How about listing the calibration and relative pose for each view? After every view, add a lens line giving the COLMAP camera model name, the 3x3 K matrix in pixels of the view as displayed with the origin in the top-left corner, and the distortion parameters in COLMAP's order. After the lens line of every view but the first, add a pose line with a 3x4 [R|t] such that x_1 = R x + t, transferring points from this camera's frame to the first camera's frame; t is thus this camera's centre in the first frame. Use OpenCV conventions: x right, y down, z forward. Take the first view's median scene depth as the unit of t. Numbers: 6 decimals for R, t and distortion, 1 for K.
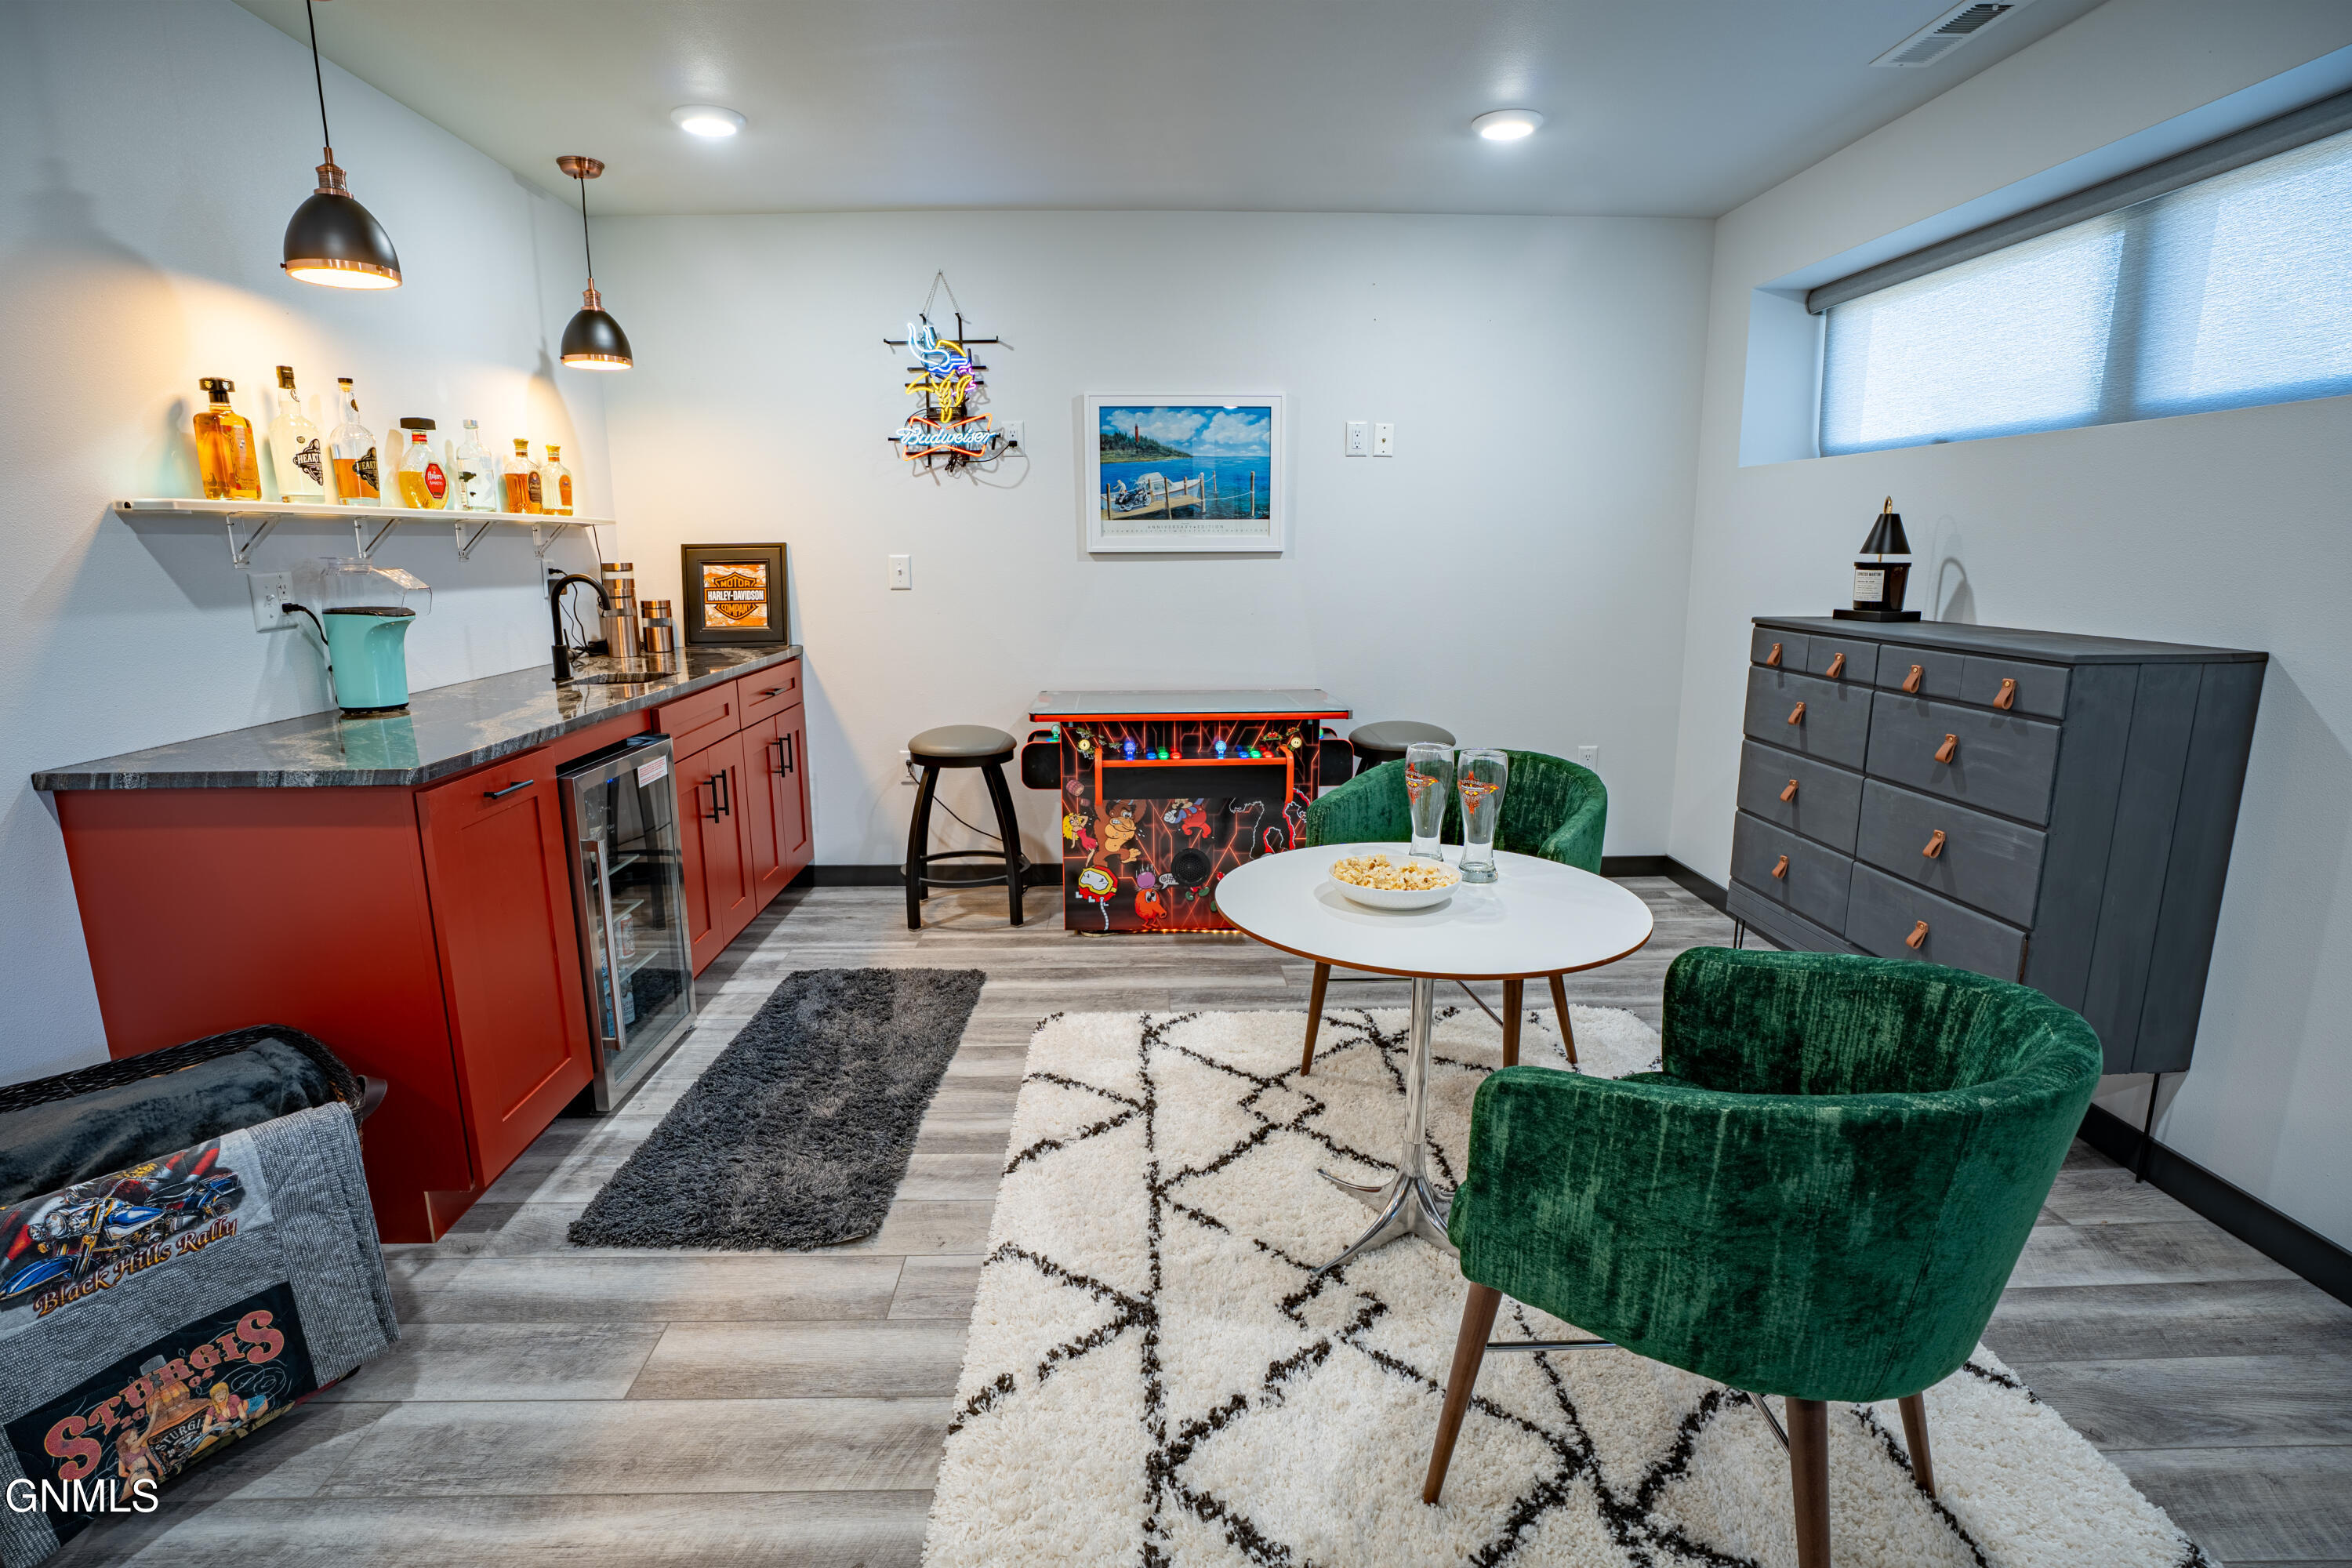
lens RADIAL K [[1165.3, 0, 1176.0], [0, 1165.3, 784.0], [0, 0, 1]] dist [-0.068270, 0.037553]
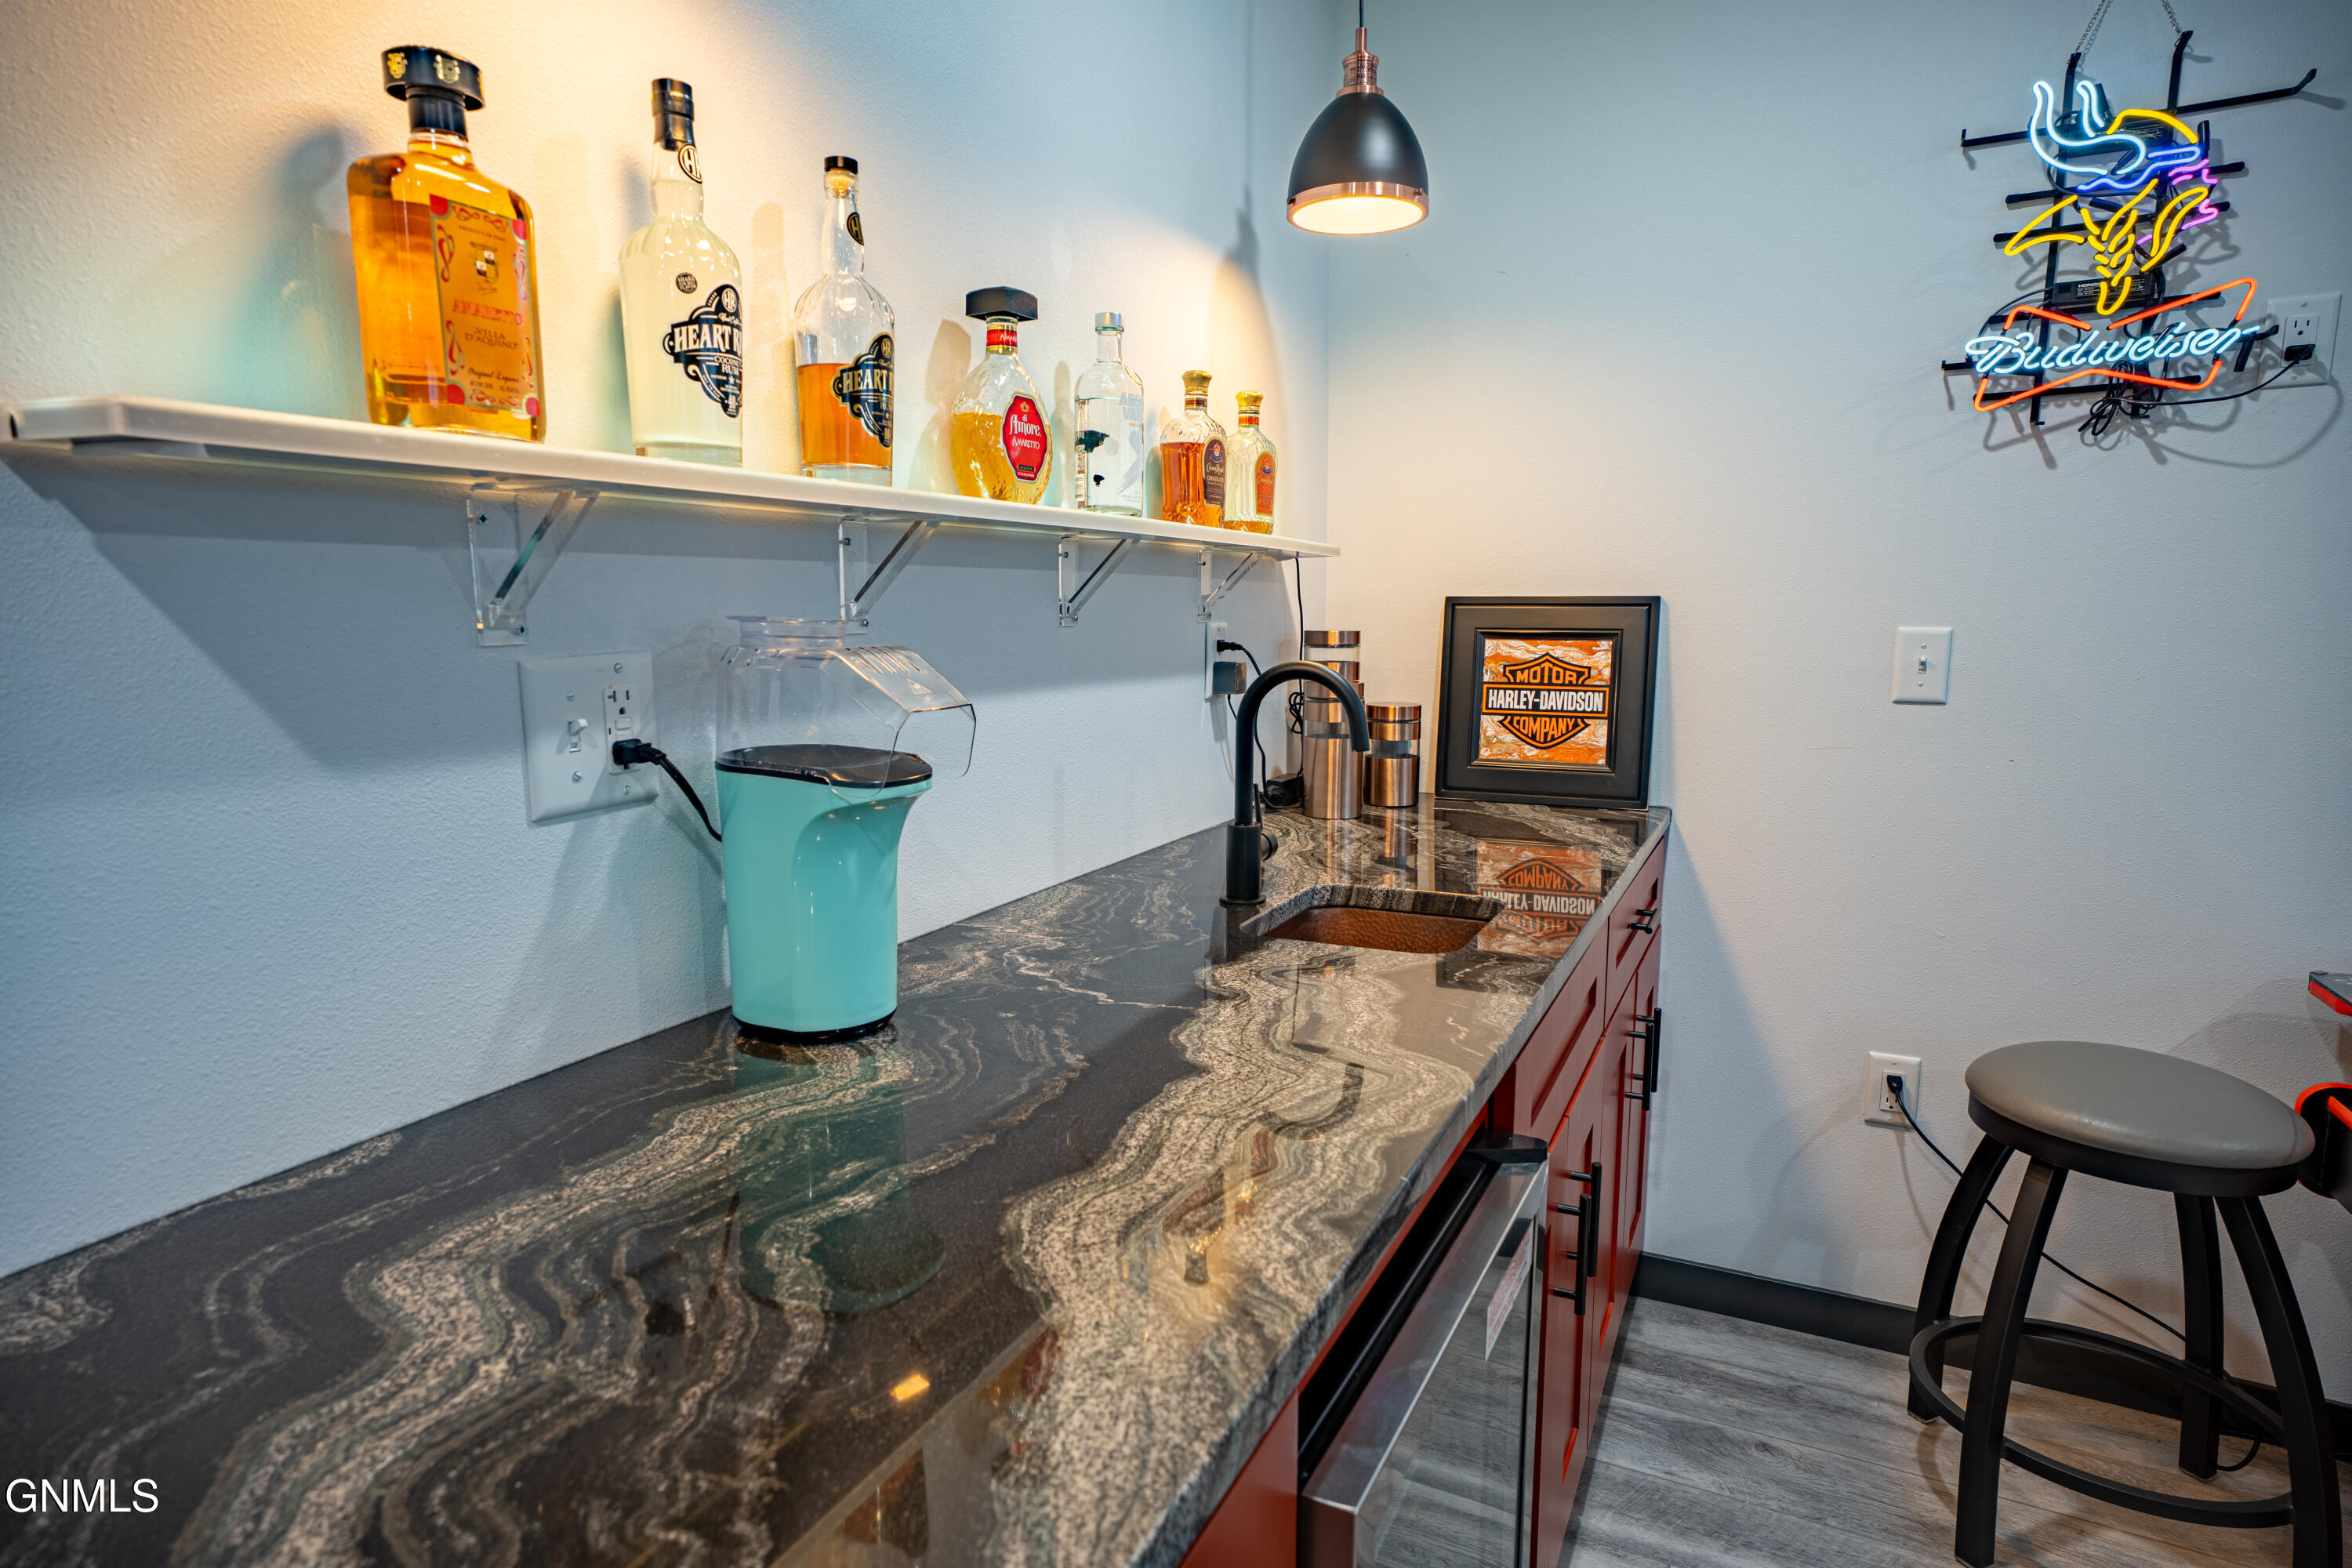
lens RADIAL K [[1342.8, 0, 1176.0], [0, 1342.8, 784.0], [0, 0, 1]] dist [-0.021283, 0.046023]
pose [[0.888720, 0.068411, -0.453318, -0.341063], [-0.099273, 0.994060, -0.044607, -0.113697], [0.447574, 0.084645, 0.890232, 0.550455]]
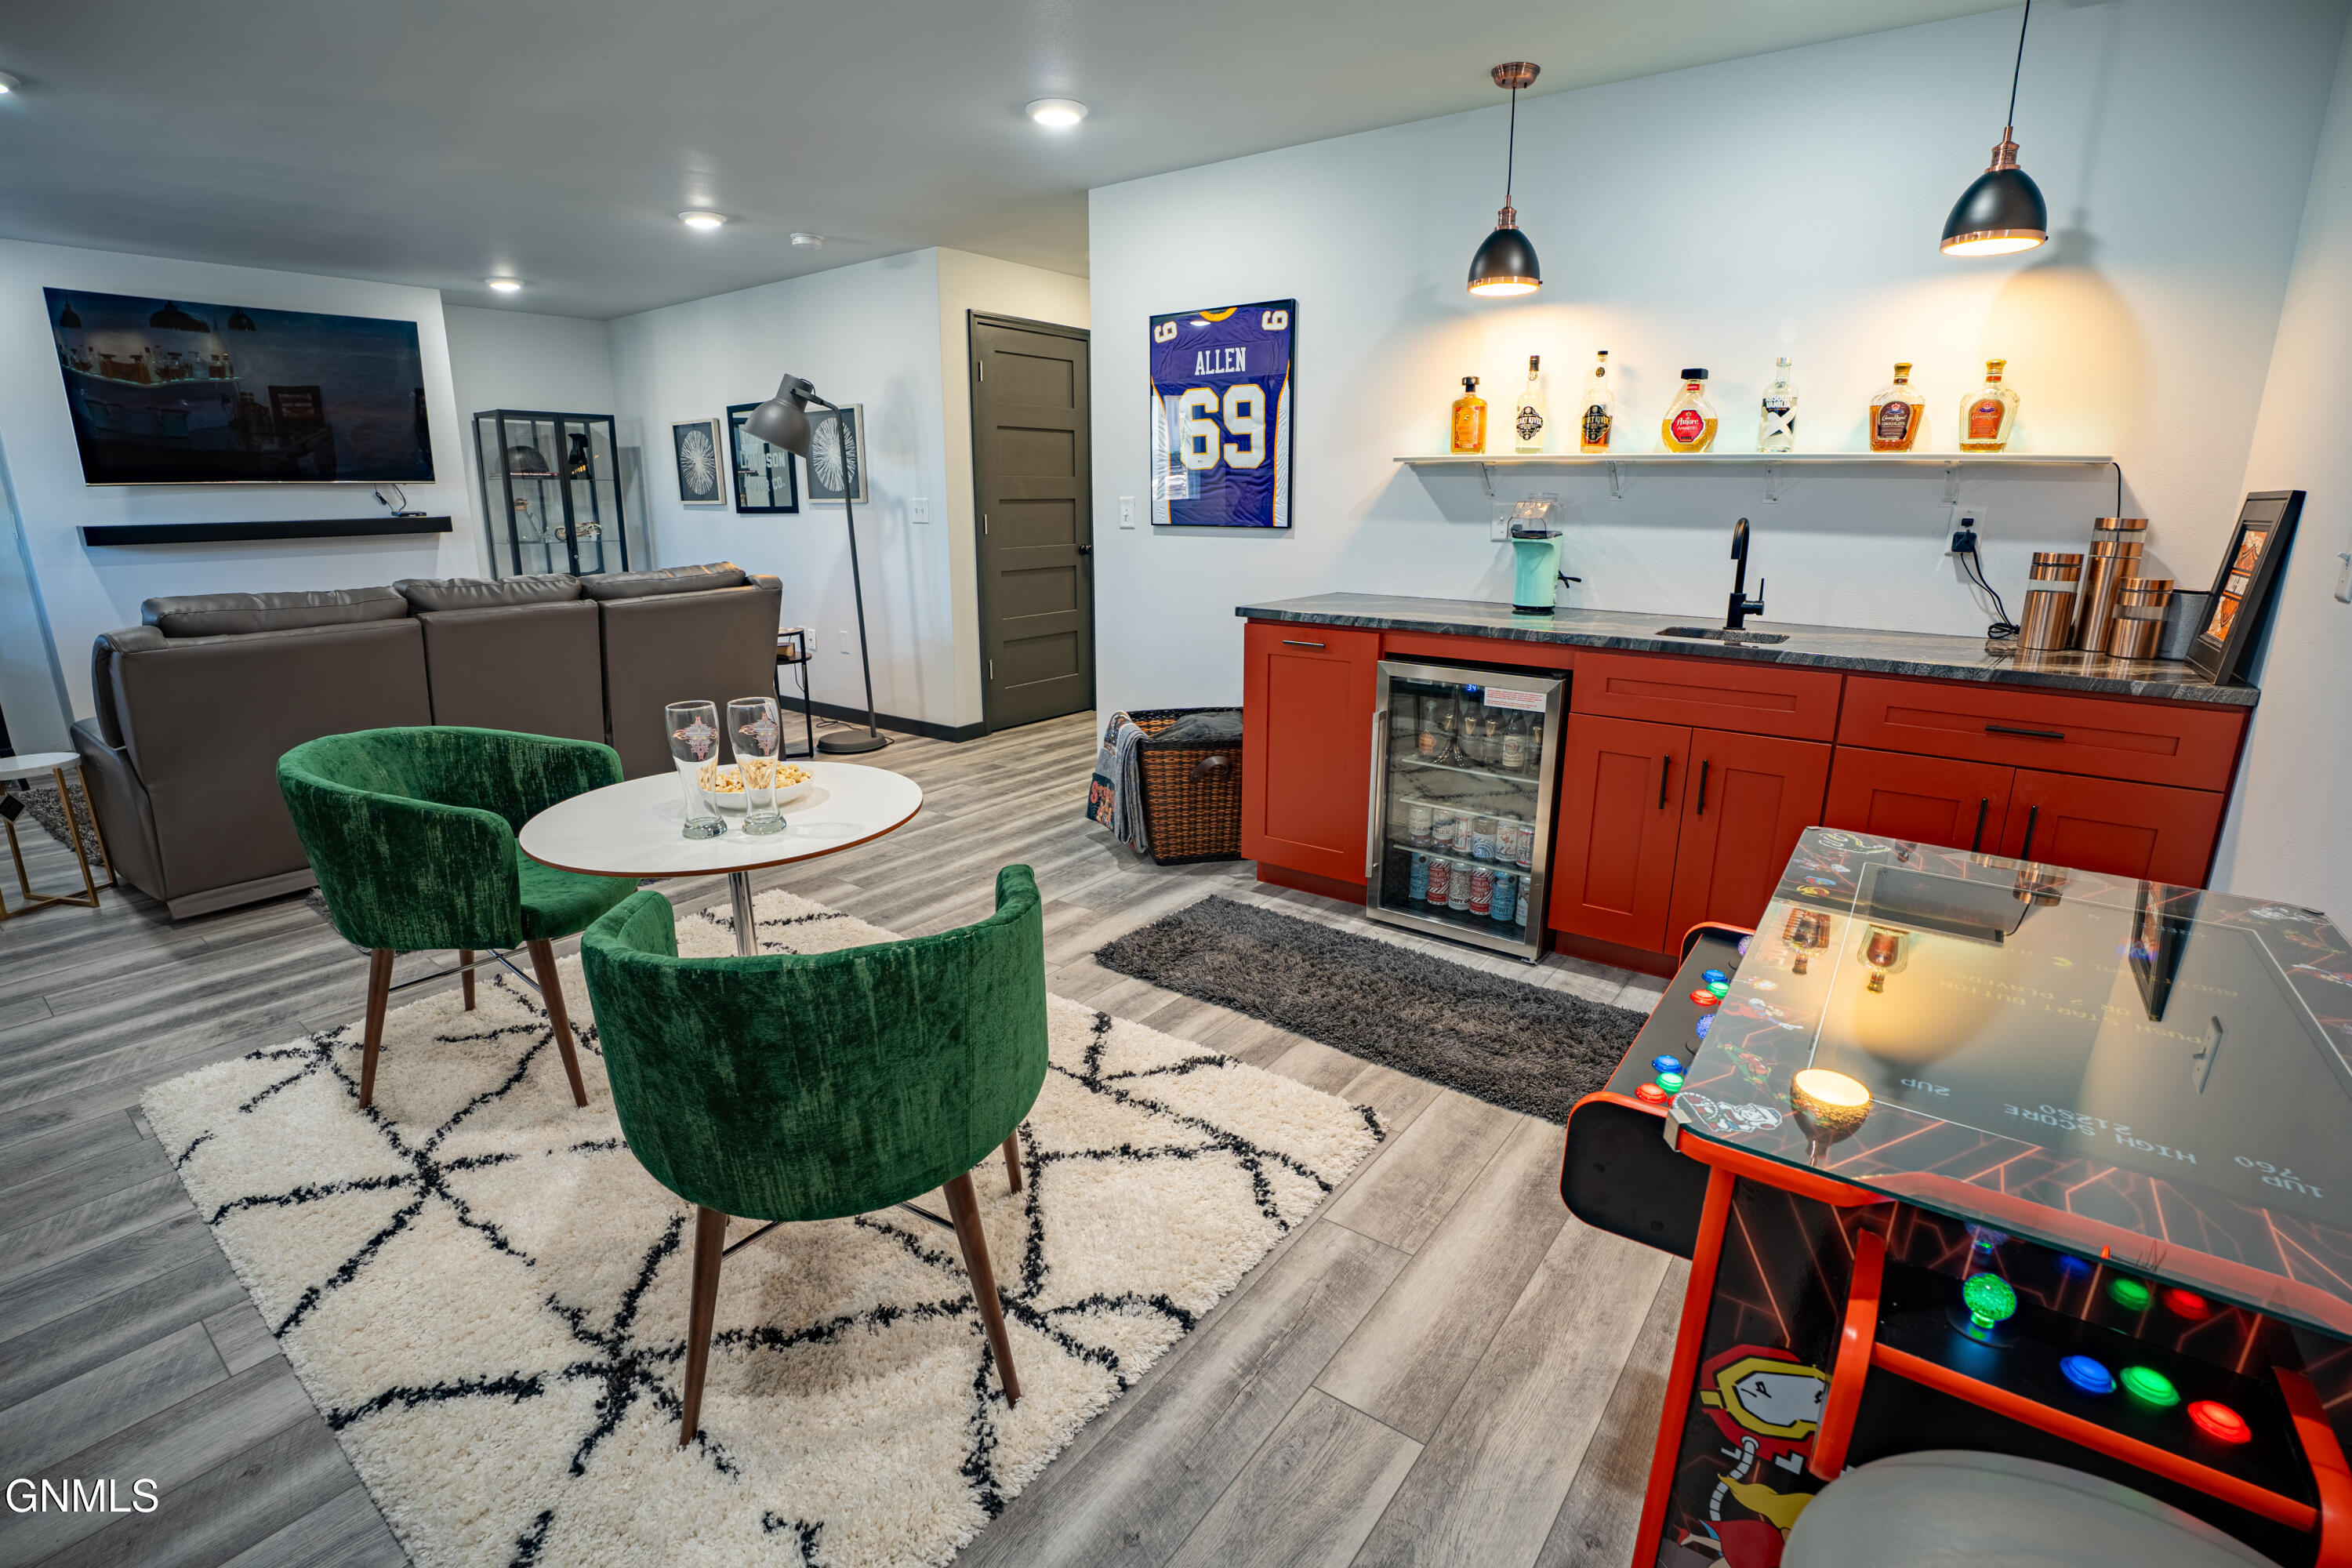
lens RADIAL K [[1068.2, 0, 1176.0], [0, 1068.2, 784.0], [0, 0, 1]] dist [-0.052055, 0.000374]
pose [[-0.624761, 0.207291, -0.752797, 0.450209], [-0.158629, 0.910314, 0.382315, -0.241986], [0.764533, 0.358271, -0.535847, 1.194810]]
